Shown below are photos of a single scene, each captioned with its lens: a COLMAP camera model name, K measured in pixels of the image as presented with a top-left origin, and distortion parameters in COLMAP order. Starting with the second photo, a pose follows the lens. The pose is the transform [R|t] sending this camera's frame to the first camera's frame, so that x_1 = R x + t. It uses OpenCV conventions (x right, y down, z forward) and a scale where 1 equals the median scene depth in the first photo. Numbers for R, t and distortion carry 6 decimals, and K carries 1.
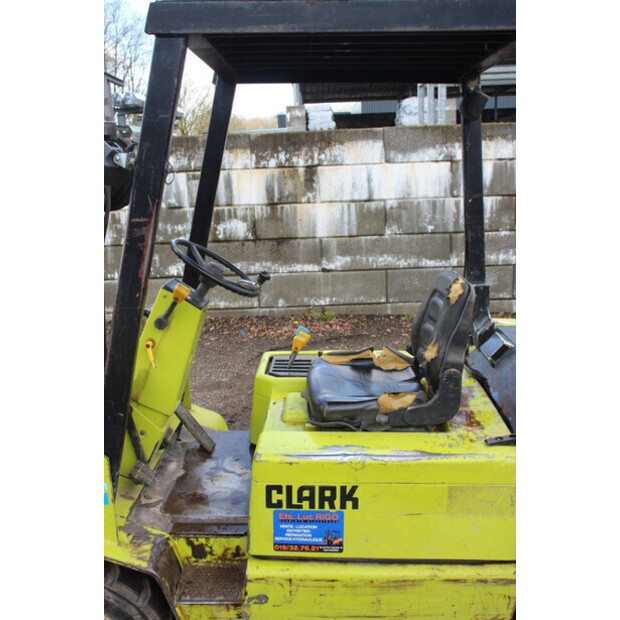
lens RADIAL K [[617.8, 0, 310.0], [0, 617.8, 310.0], [0, 0, 1]] dist [-0.108176, 0.202033]
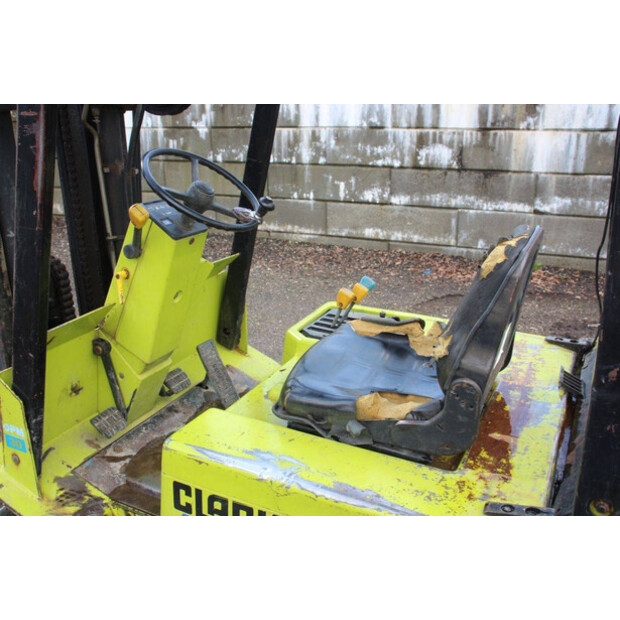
lens RADIAL K [[617.8, 0, 310.0], [0, 617.8, 310.0], [0, 0, 1]] dist [-0.108176, 0.202033]
pose [[0.909722, 0.158170, -0.383912, 0.085681], [-0.113380, 0.984092, 0.136774, -0.011477], [0.399439, -0.080899, 0.913183, 0.098702]]
